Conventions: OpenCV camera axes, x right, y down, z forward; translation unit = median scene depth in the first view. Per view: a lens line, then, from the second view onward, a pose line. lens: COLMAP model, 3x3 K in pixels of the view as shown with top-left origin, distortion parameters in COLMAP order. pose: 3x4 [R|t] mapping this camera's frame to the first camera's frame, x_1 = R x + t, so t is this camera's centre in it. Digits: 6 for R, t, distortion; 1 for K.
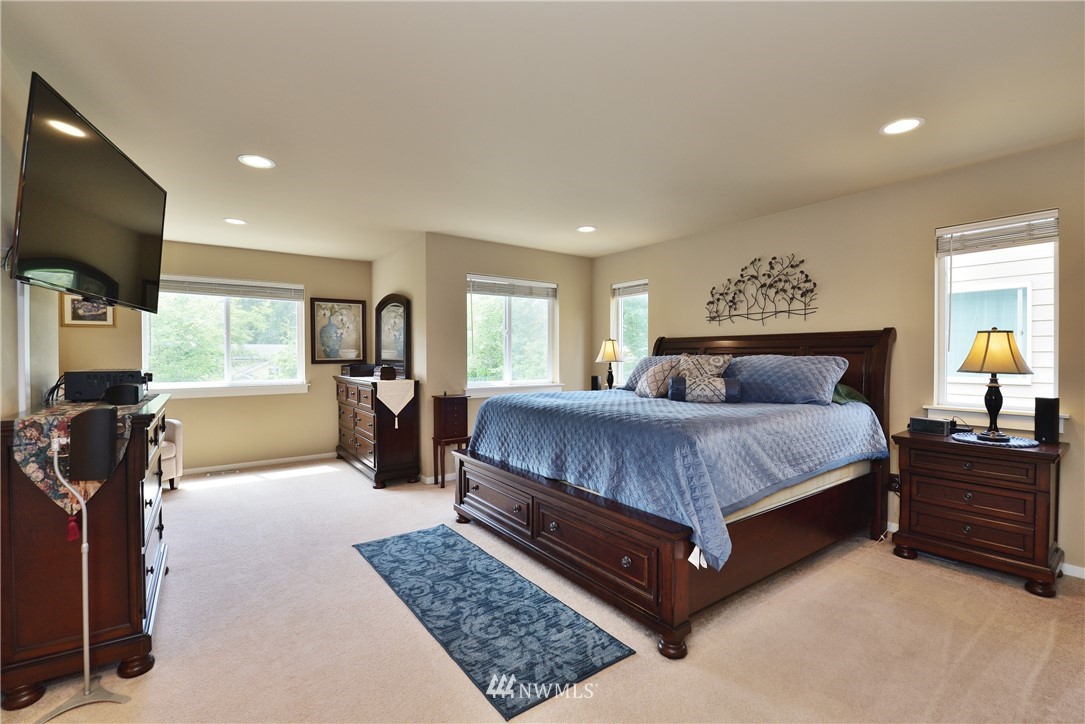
lens RADIAL K [[471.1, 0, 540.4], [0, 471.1, 363.1], [0, 0, 1]] dist [-0.015480, -0.003764]
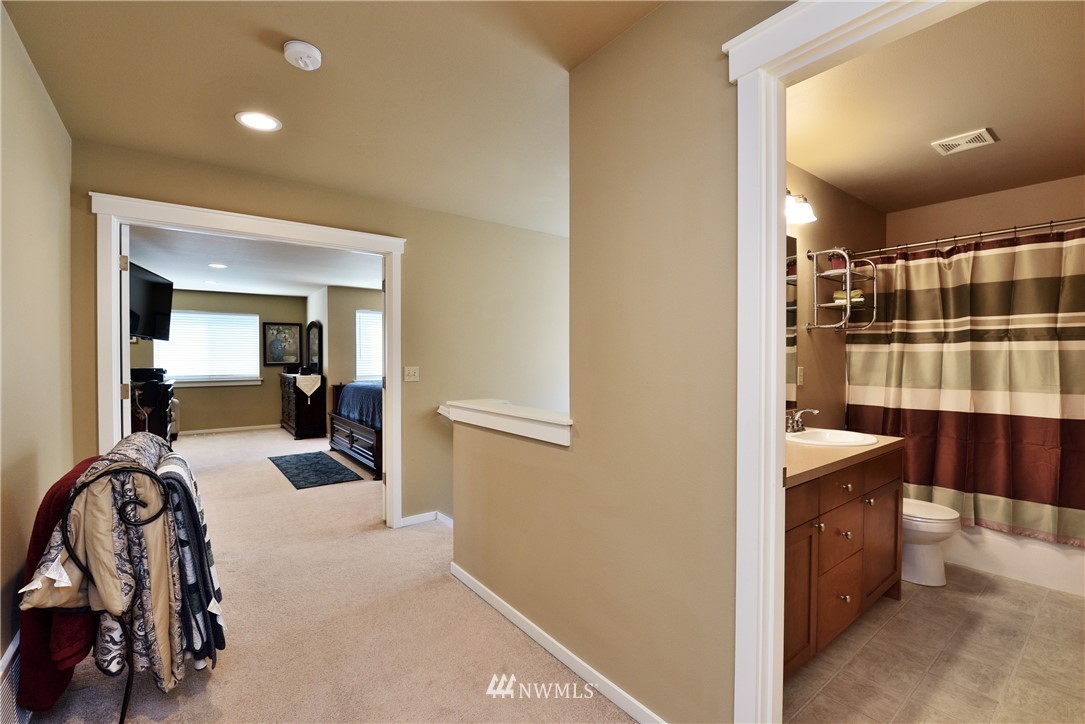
lens RADIAL K [[471.1, 0, 542.6], [0, 471.1, 363.8], [0, 0, 1]] dist [-0.015480, -0.003764]
pose [[0.999839, 0.001511, 0.017908, 0.445265], [-0.001384, 0.999974, -0.007100, 0.005795], [-0.017918, 0.007074, 0.999814, -0.611864]]
